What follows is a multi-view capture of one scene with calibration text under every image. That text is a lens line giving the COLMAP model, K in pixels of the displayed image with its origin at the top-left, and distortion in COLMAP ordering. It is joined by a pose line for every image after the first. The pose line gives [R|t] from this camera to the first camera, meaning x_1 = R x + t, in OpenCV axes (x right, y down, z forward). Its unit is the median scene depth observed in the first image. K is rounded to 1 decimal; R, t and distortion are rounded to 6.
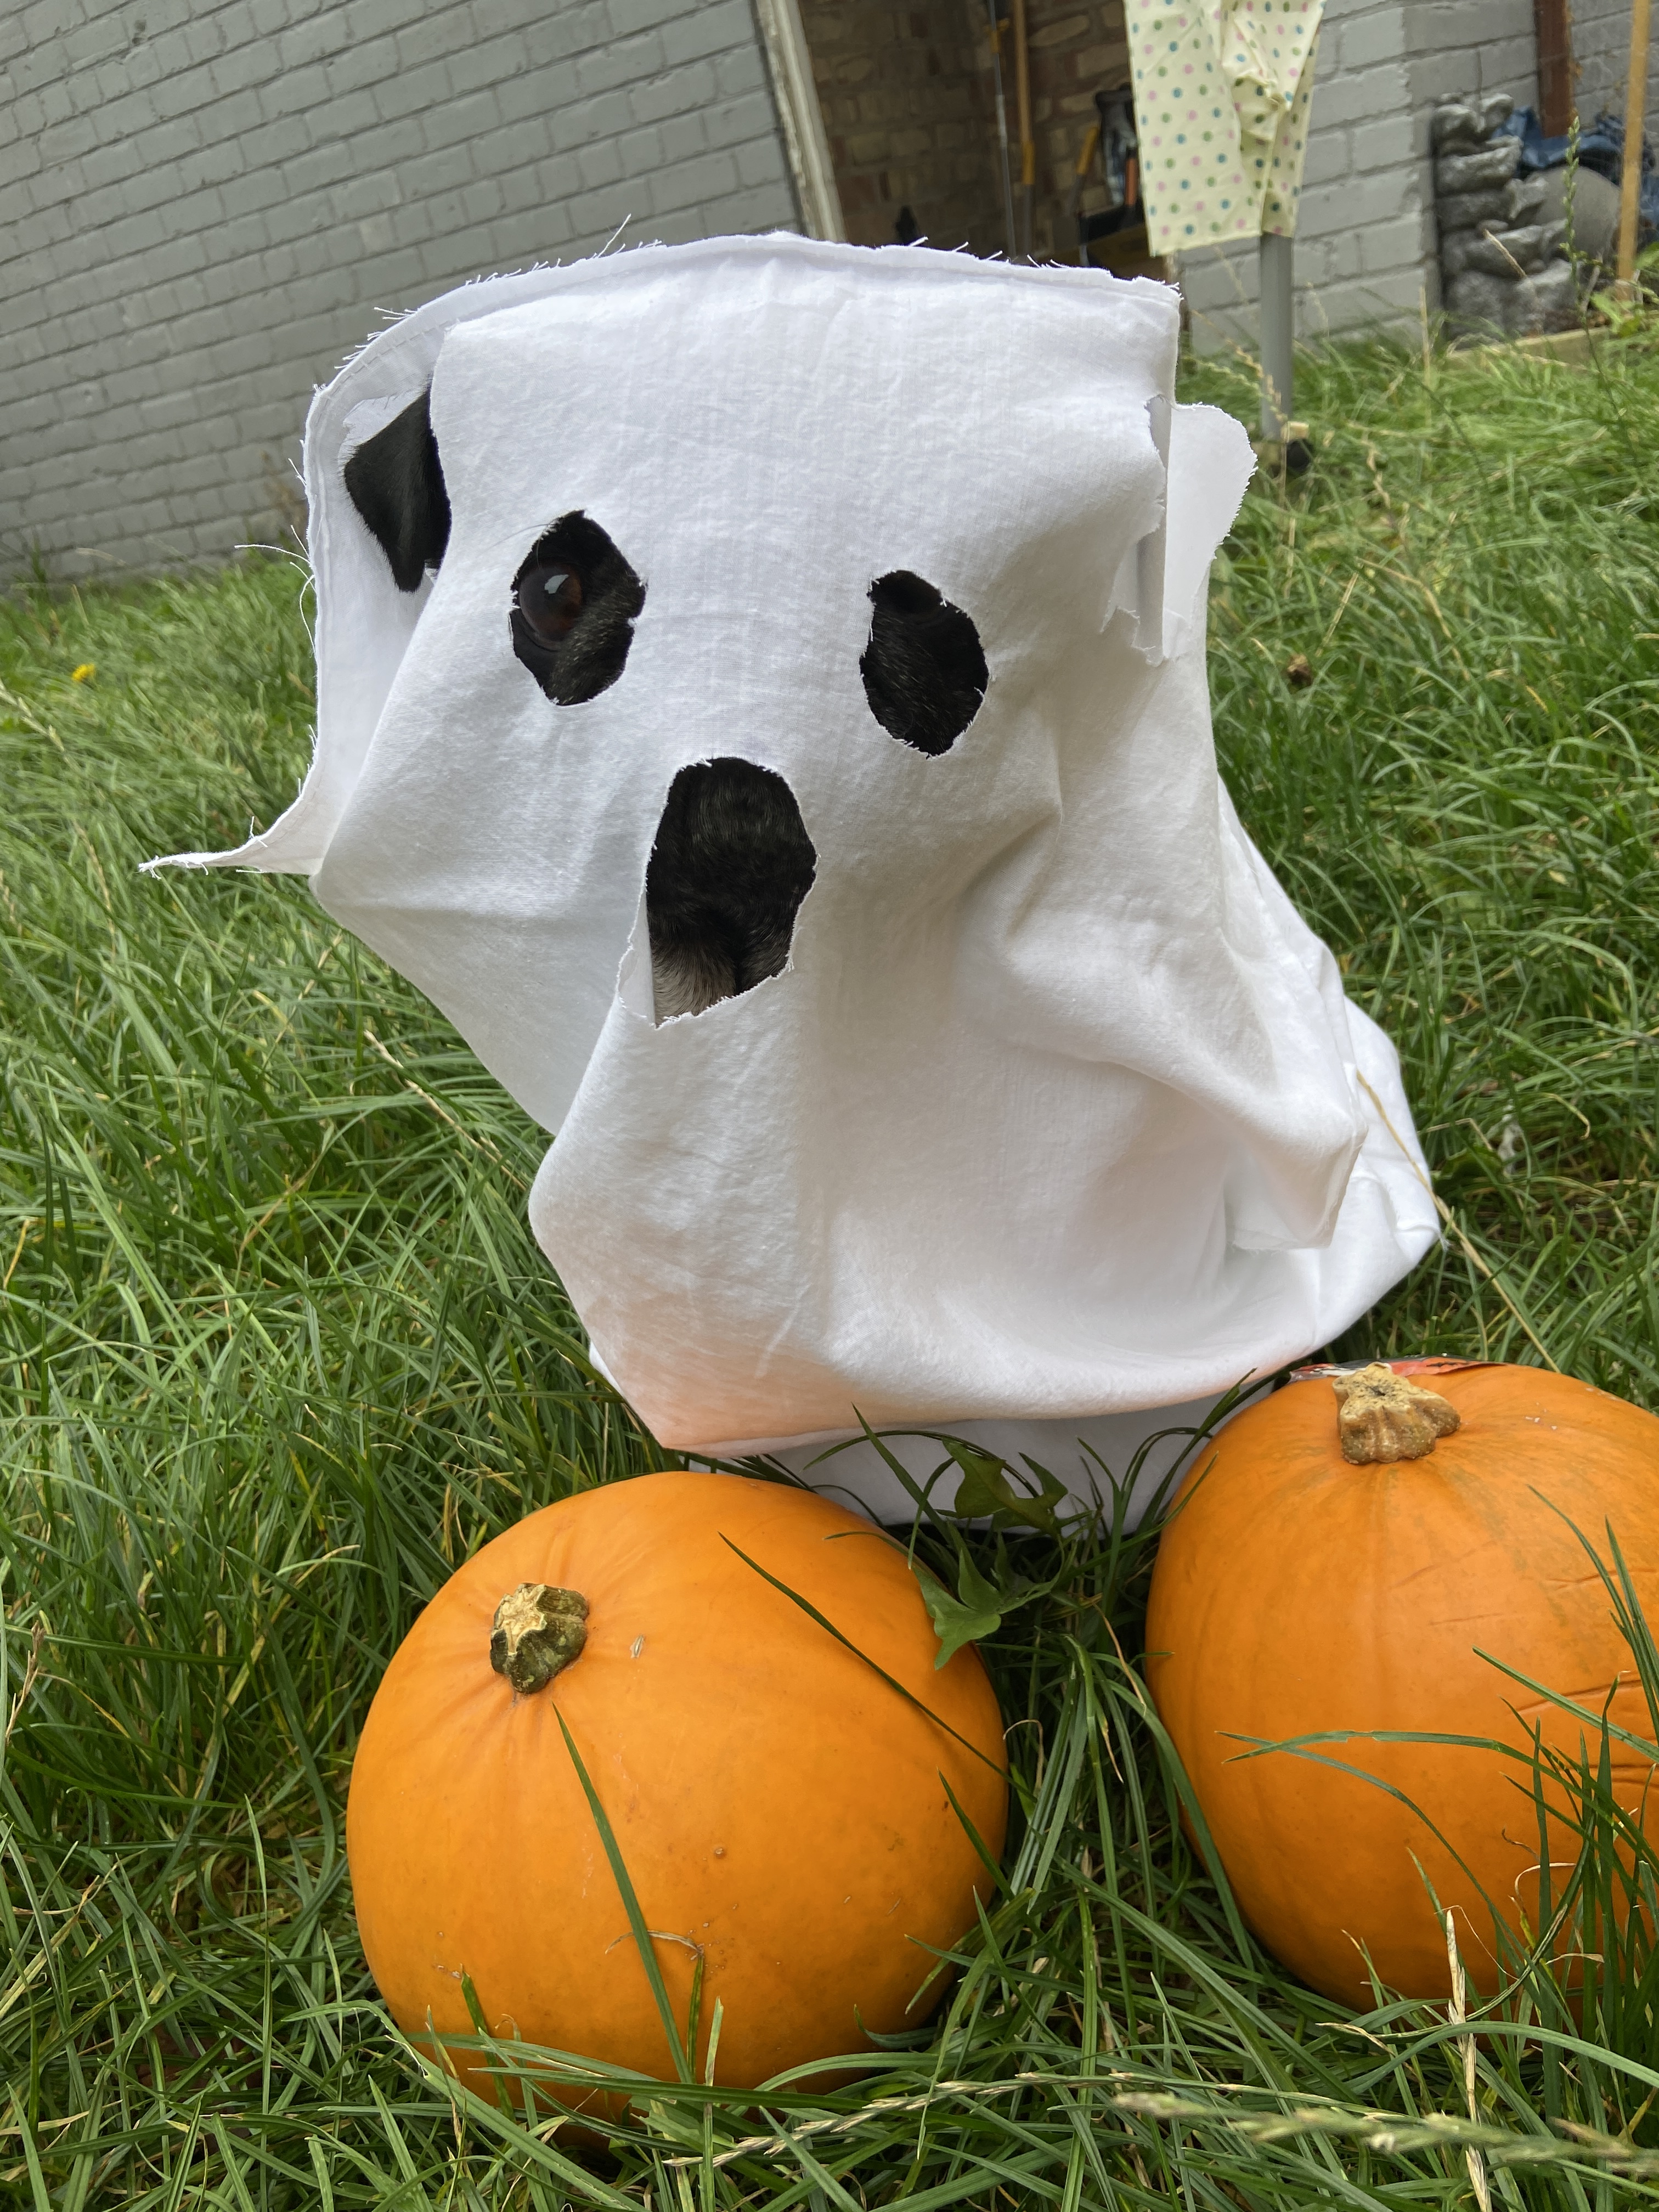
lens RADIAL K [[1660.4, 0, 839.5], [0, 1660.4, 1057.5], [0, 0, 1]] dist [0.087023, -0.119649]
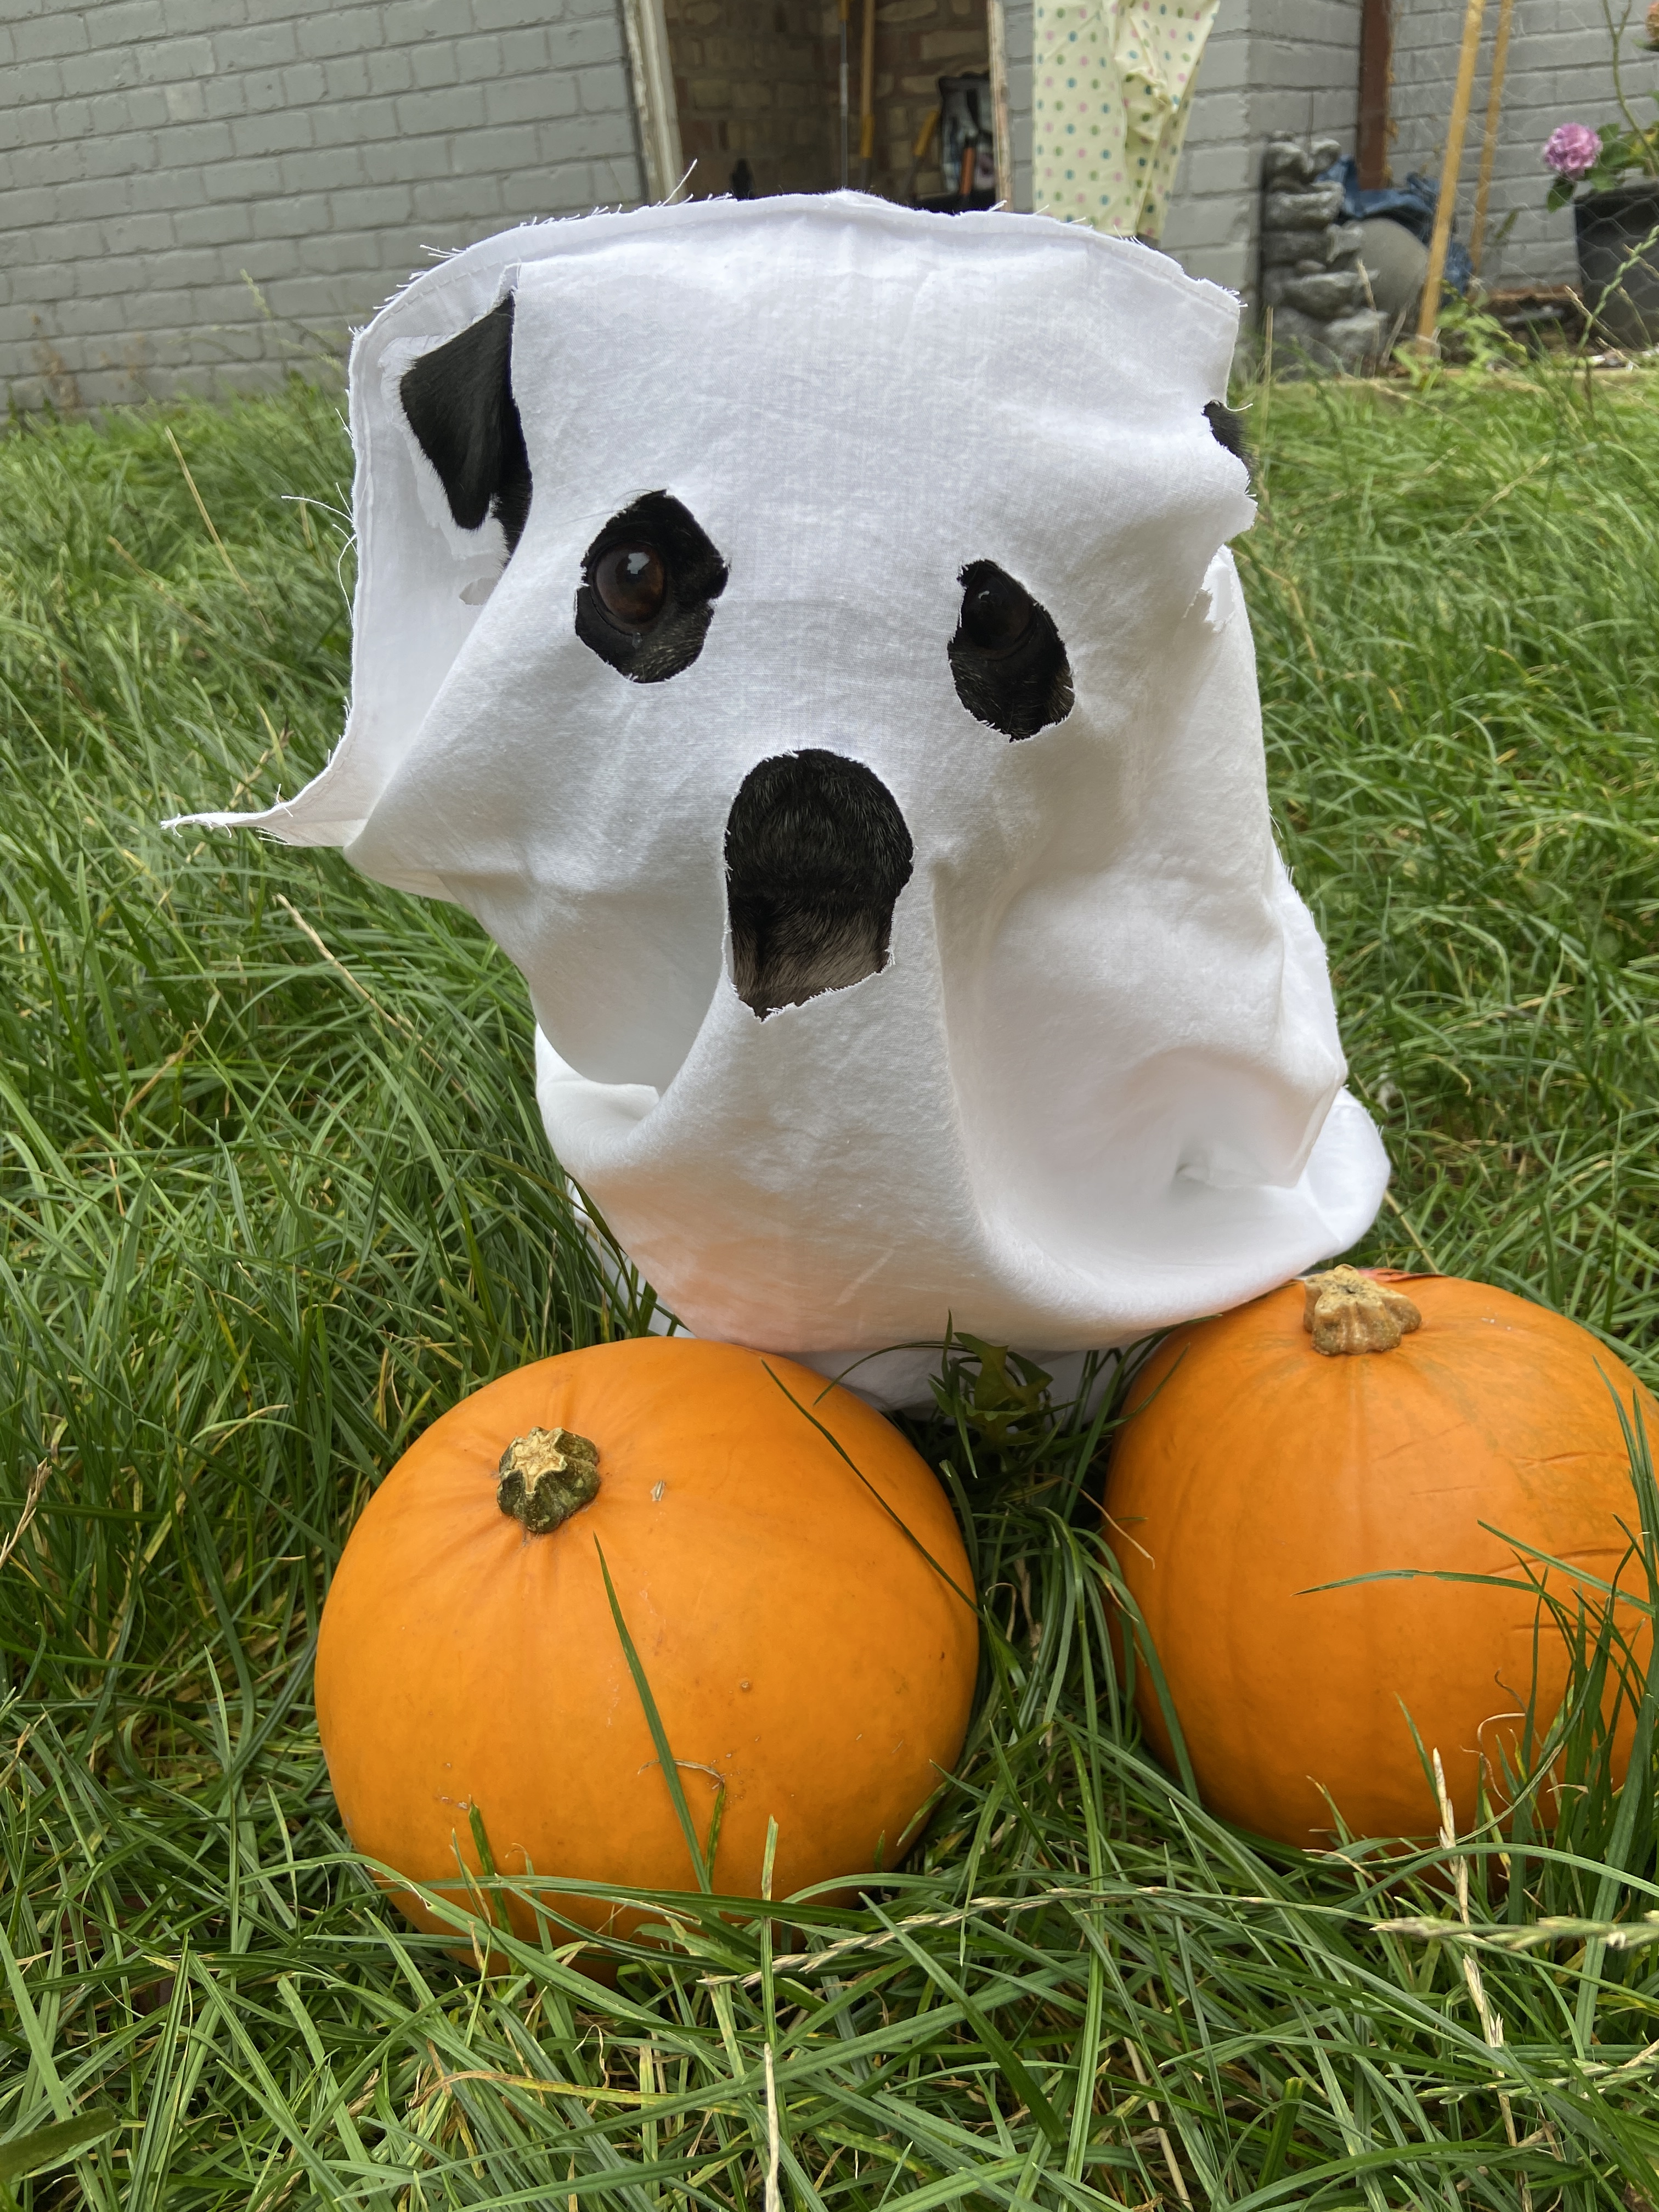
lens RADIAL K [[1660.4, 0, 839.5], [0, 1660.4, 1057.5], [0, 0, 1]] dist [0.087023, -0.119649]
pose [[0.985662, 0.079194, 0.148990, -0.132950], [-0.081864, 0.996573, 0.011862, 0.051637], [-0.147540, -0.023889, 0.988768, -0.001896]]
